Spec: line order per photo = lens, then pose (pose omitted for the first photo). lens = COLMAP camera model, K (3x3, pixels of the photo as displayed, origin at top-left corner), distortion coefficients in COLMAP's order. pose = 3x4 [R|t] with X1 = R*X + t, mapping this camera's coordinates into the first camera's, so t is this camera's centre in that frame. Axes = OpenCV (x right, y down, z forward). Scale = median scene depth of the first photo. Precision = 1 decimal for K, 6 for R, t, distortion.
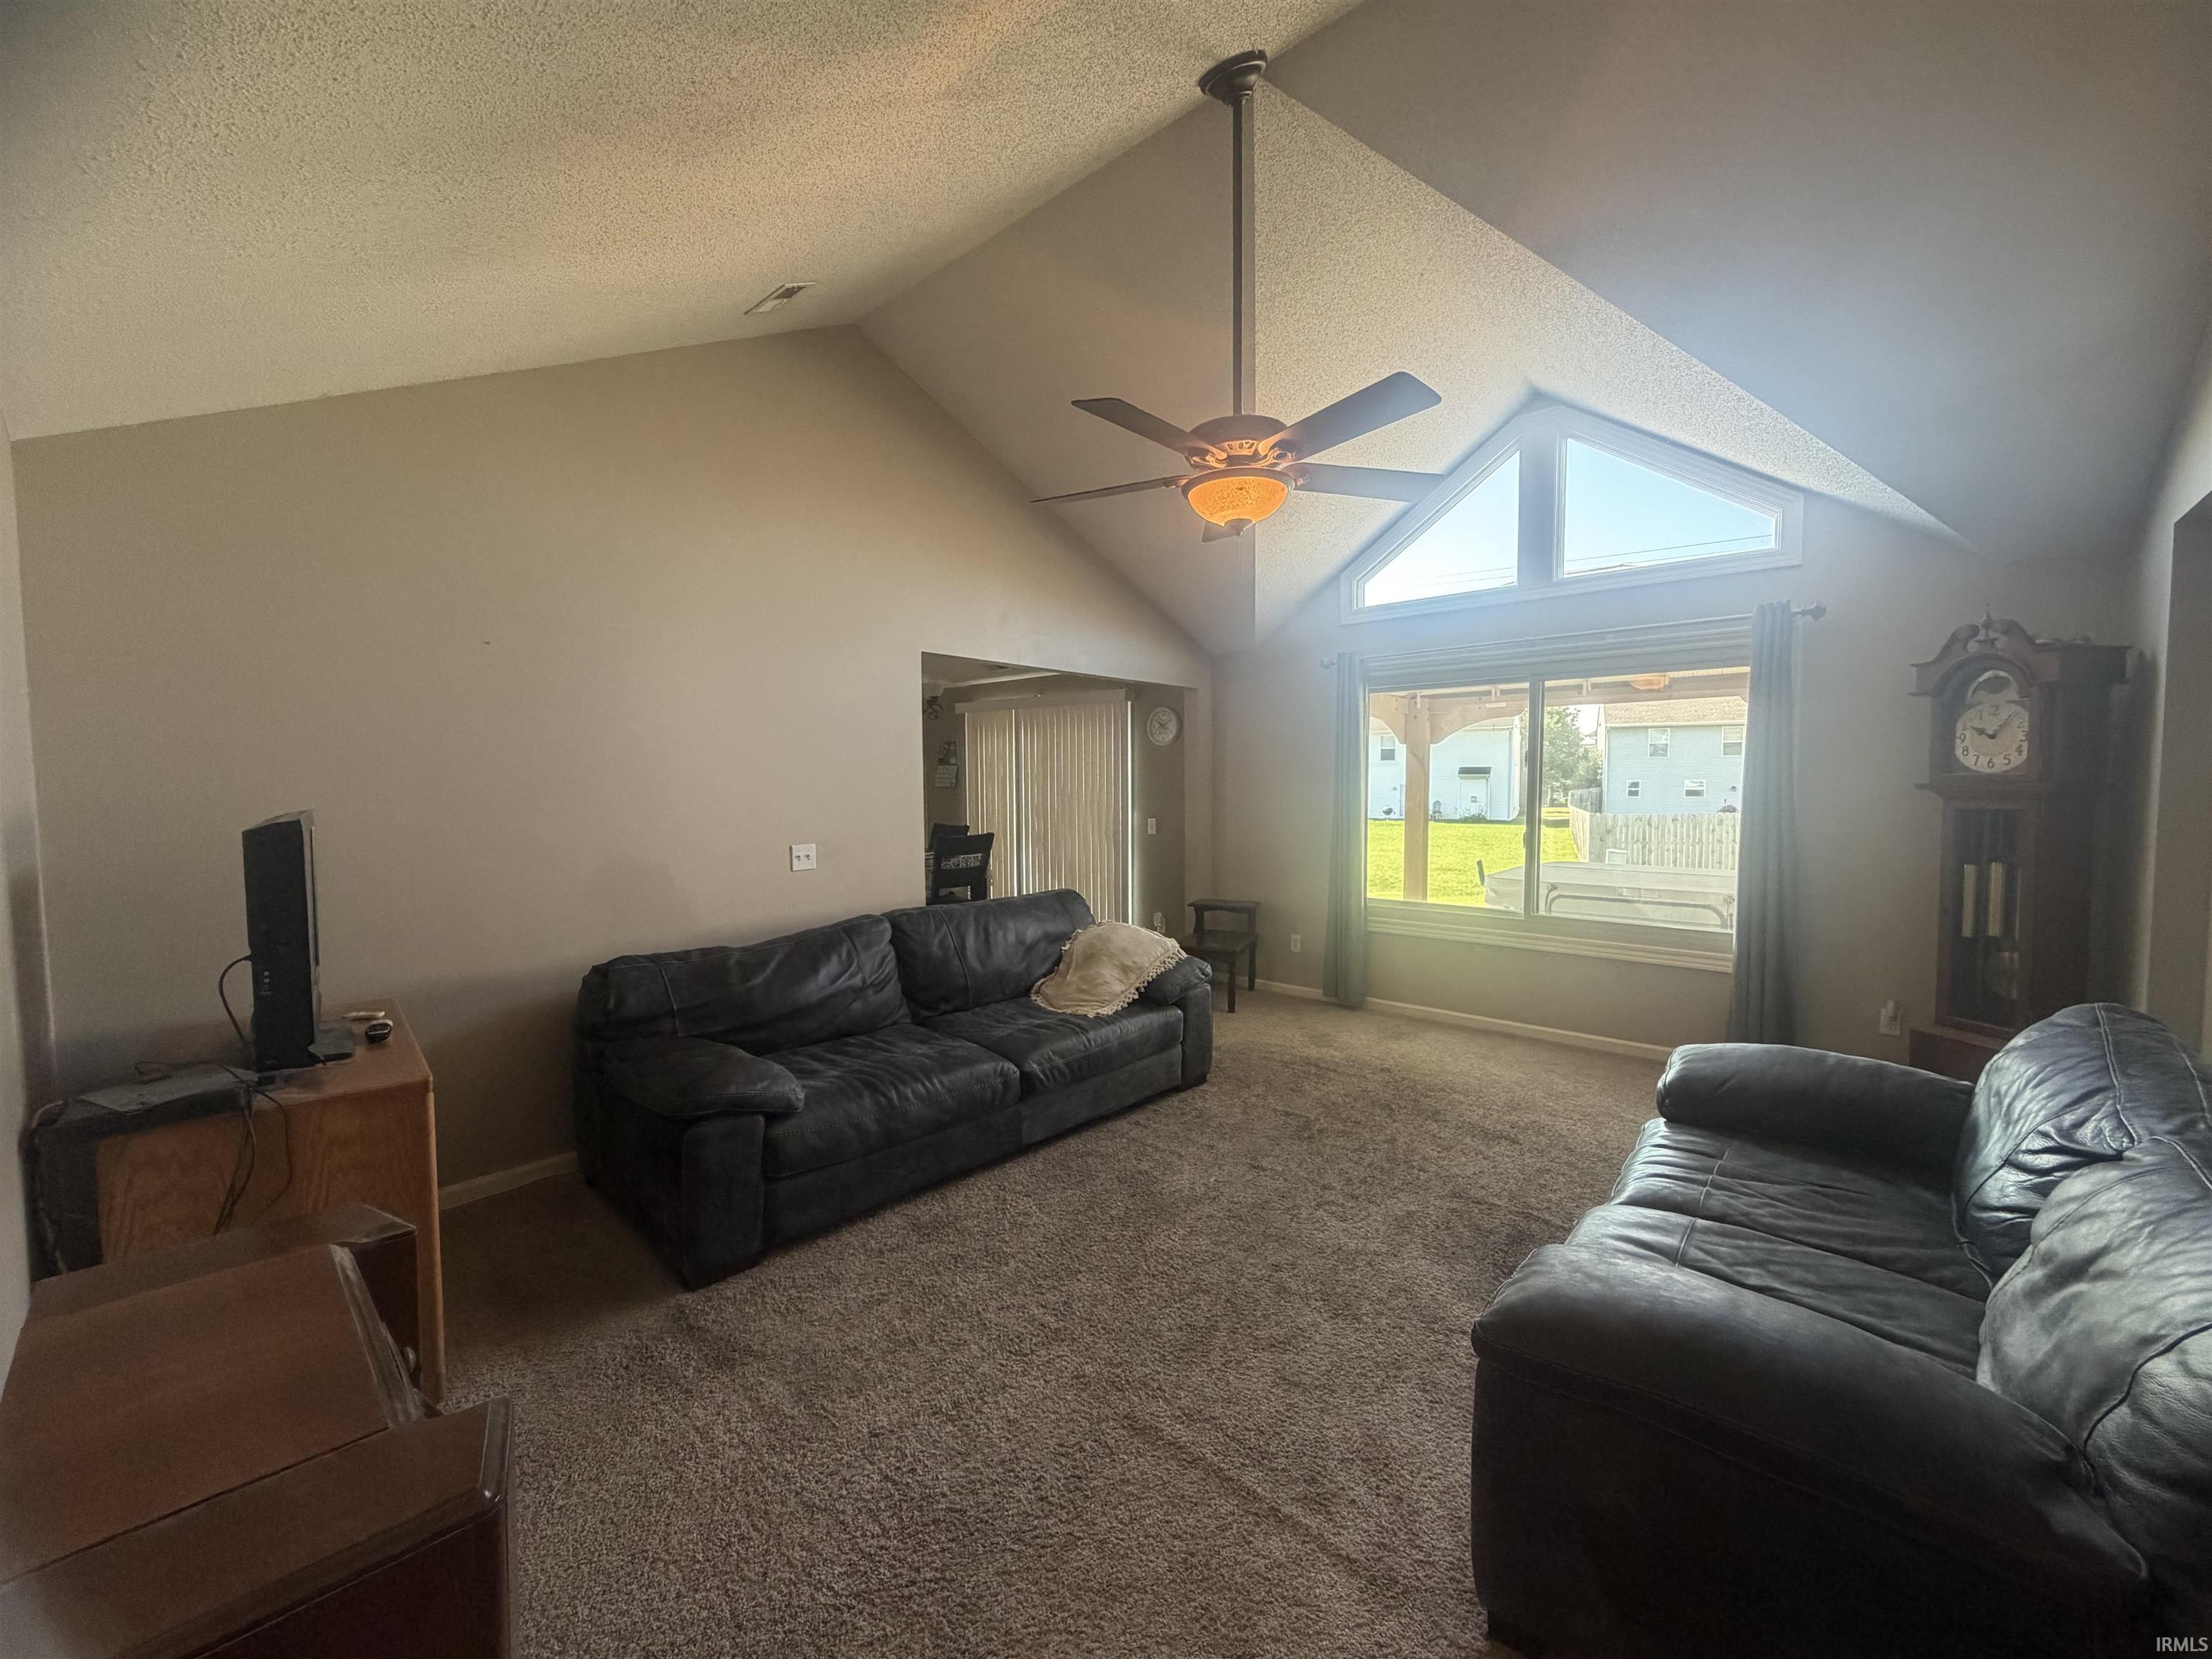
lens RADIAL K [[876.3, 0, 1097.9], [0, 876.3, 833.2], [0, 0, 1]] dist [-0.001867, 0.000848]
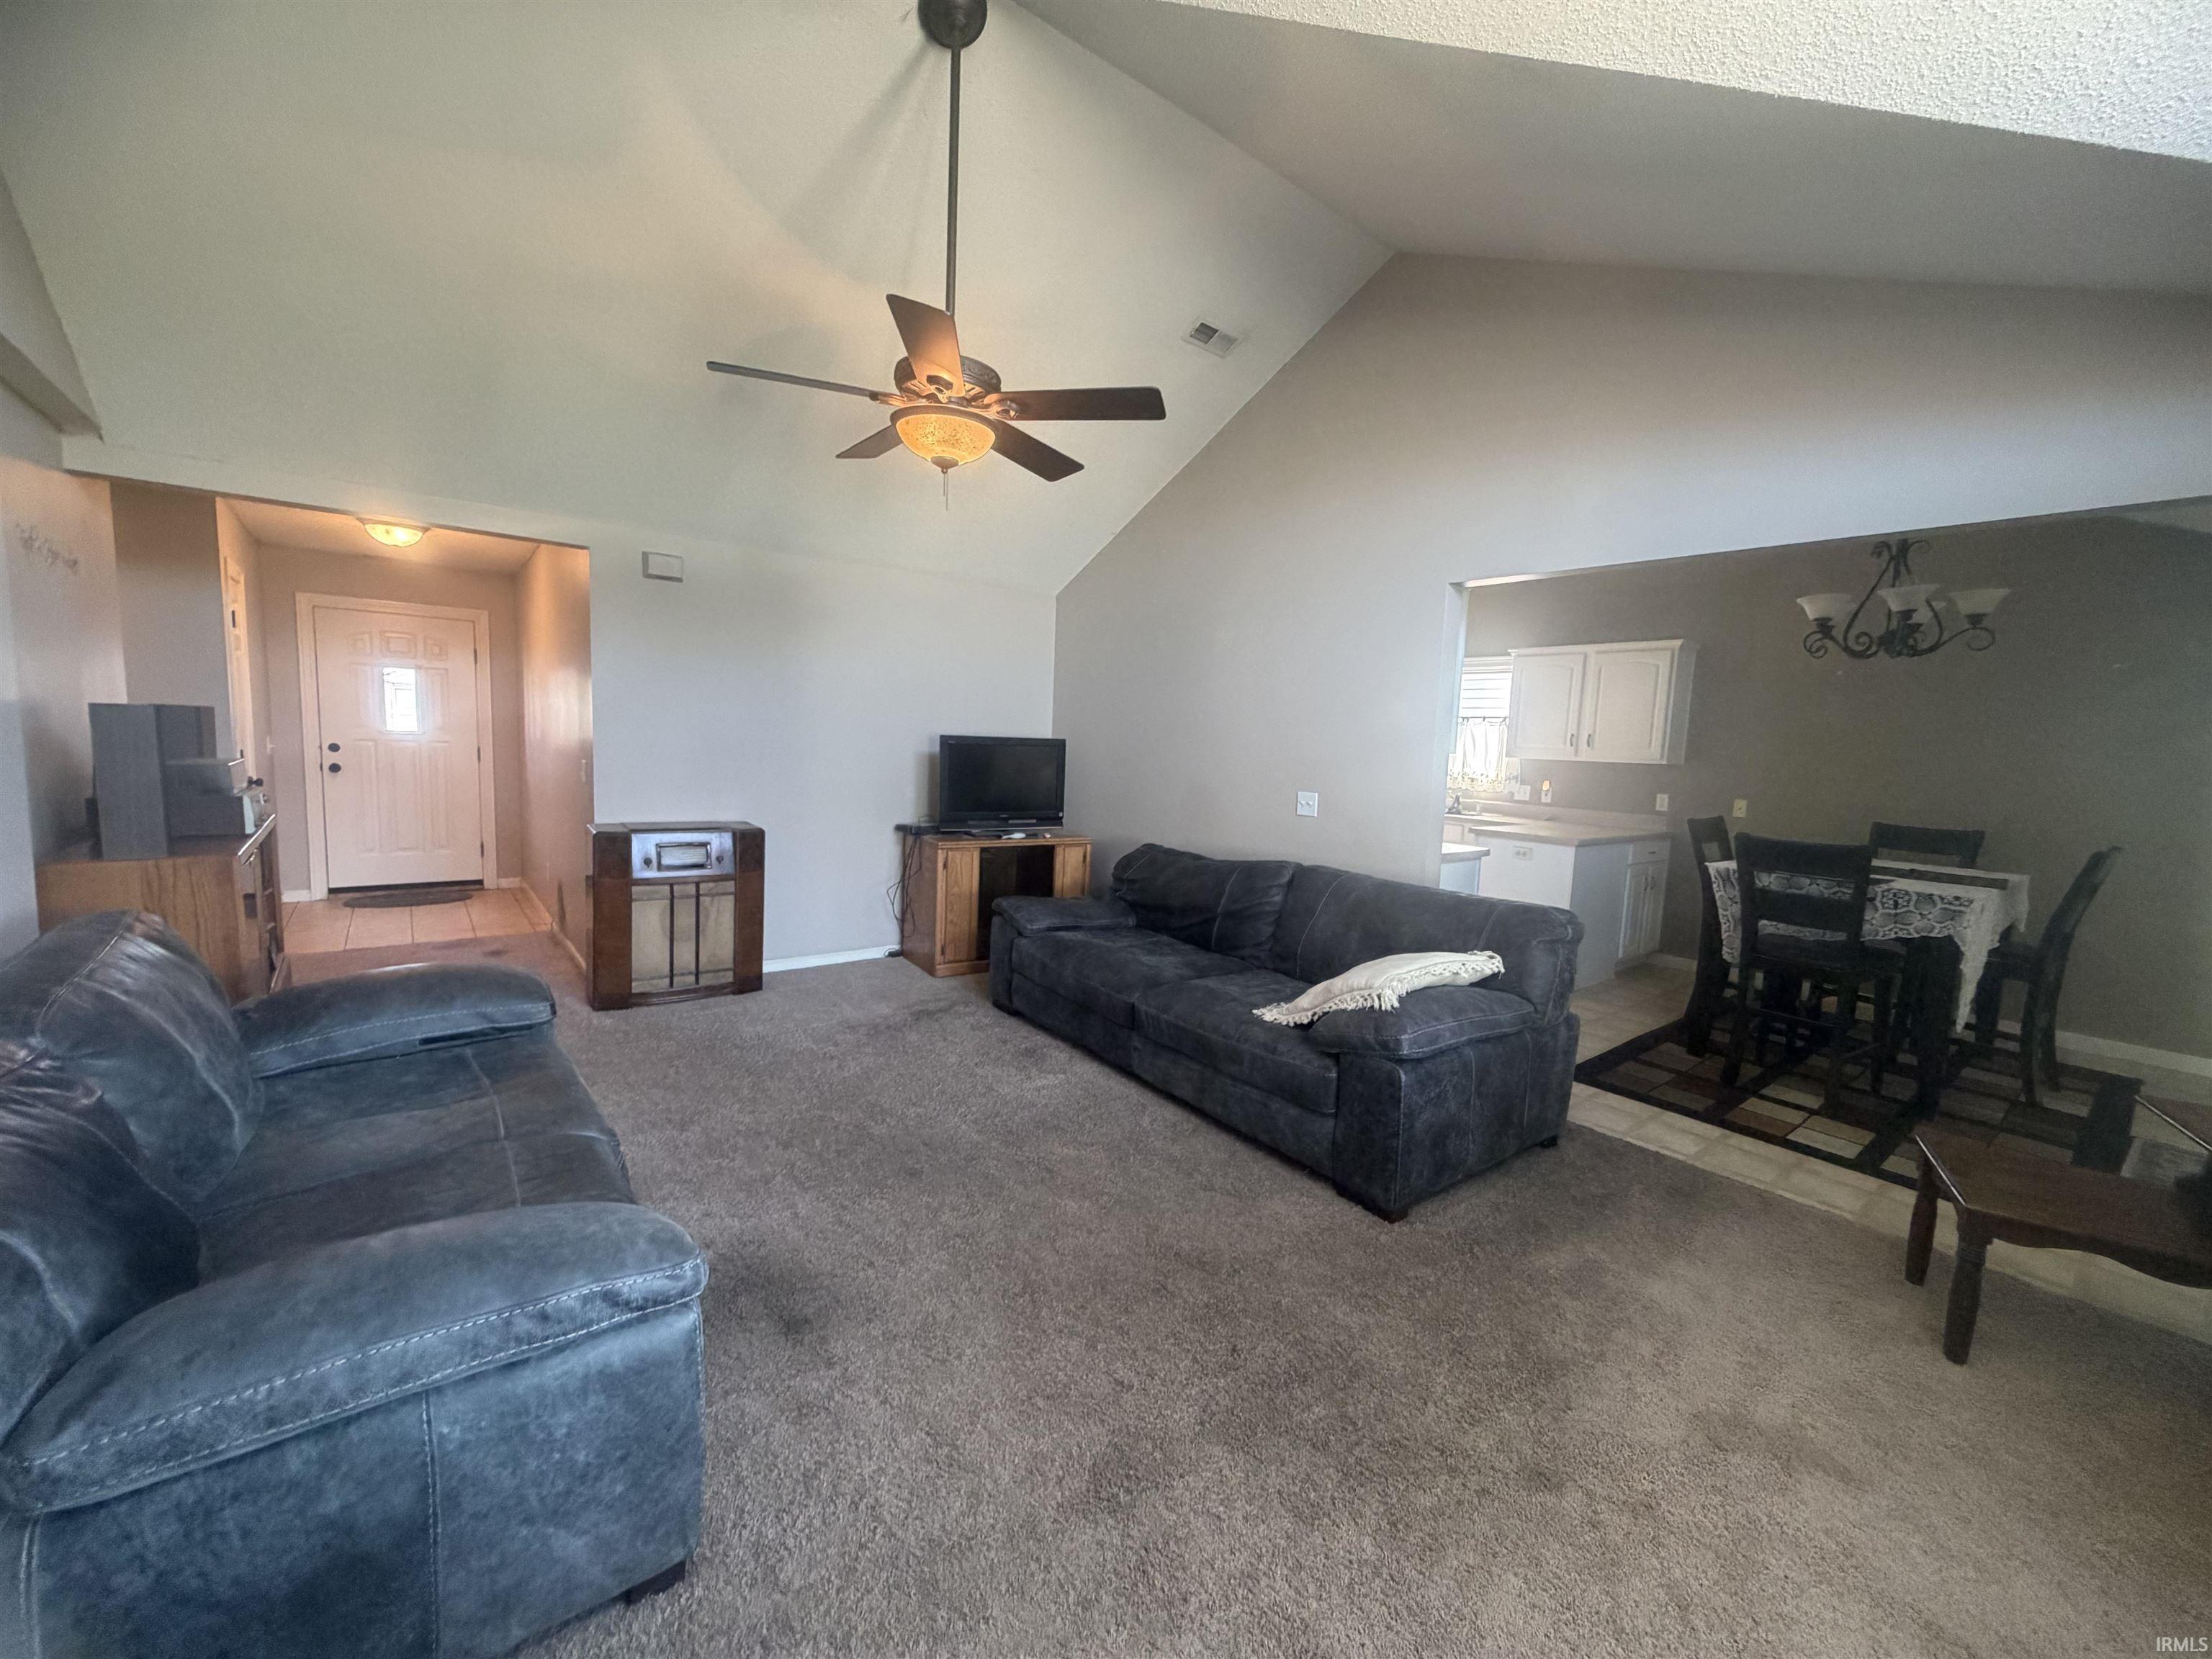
lens RADIAL K [[885.7, 0, 1095.9], [0, 885.7, 830.1], [0, 0, 1]] dist [0.000226, 0.000202]
pose [[-0.167315, 0.102287, -0.980583, 1.209997], [-0.097577, 0.988002, 0.119710, -0.070862], [0.981063, 0.115711, -0.155327, 1.404321]]
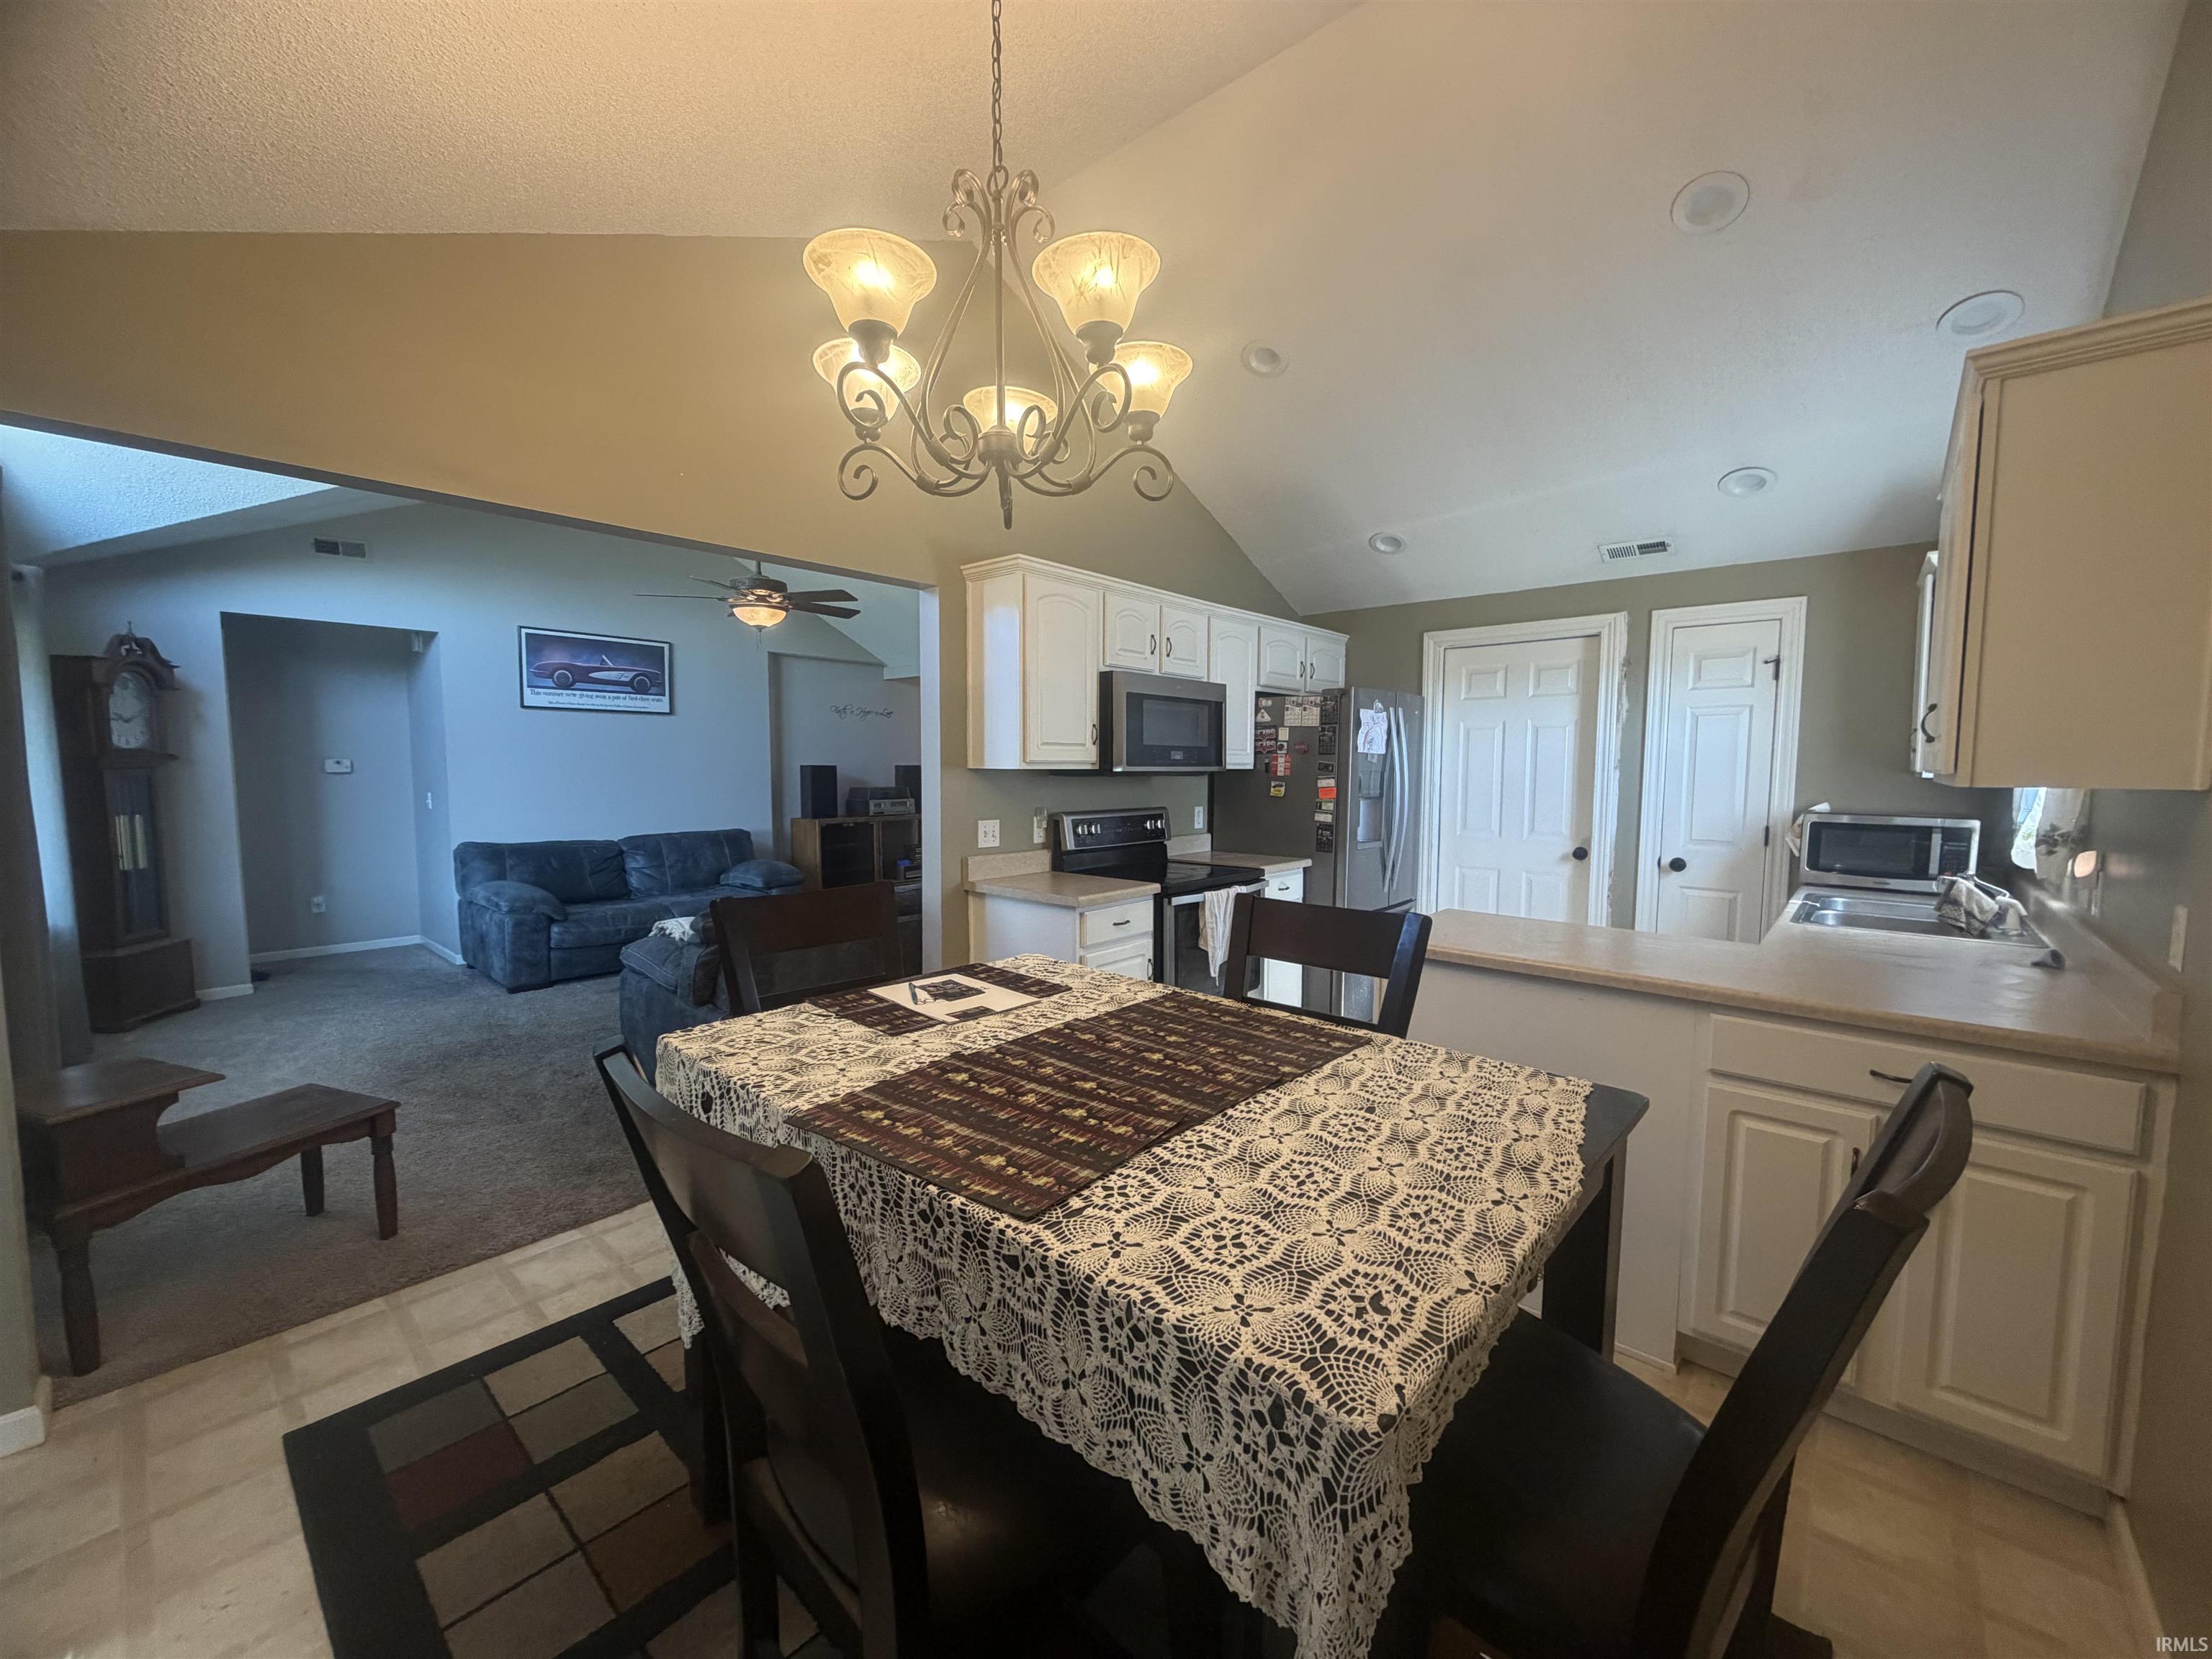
lens RADIAL K [[878.6, 0, 1102.3], [0, 878.6, 832.6], [0, 0, 1]] dist [-0.000030, 0.000148]
pose [[-0.999982, 0.001496, -0.005763, -0.615864], [0.000683, 0.990362, 0.138500, -0.165302], [0.005915, 0.138494, -0.990346, 3.097970]]
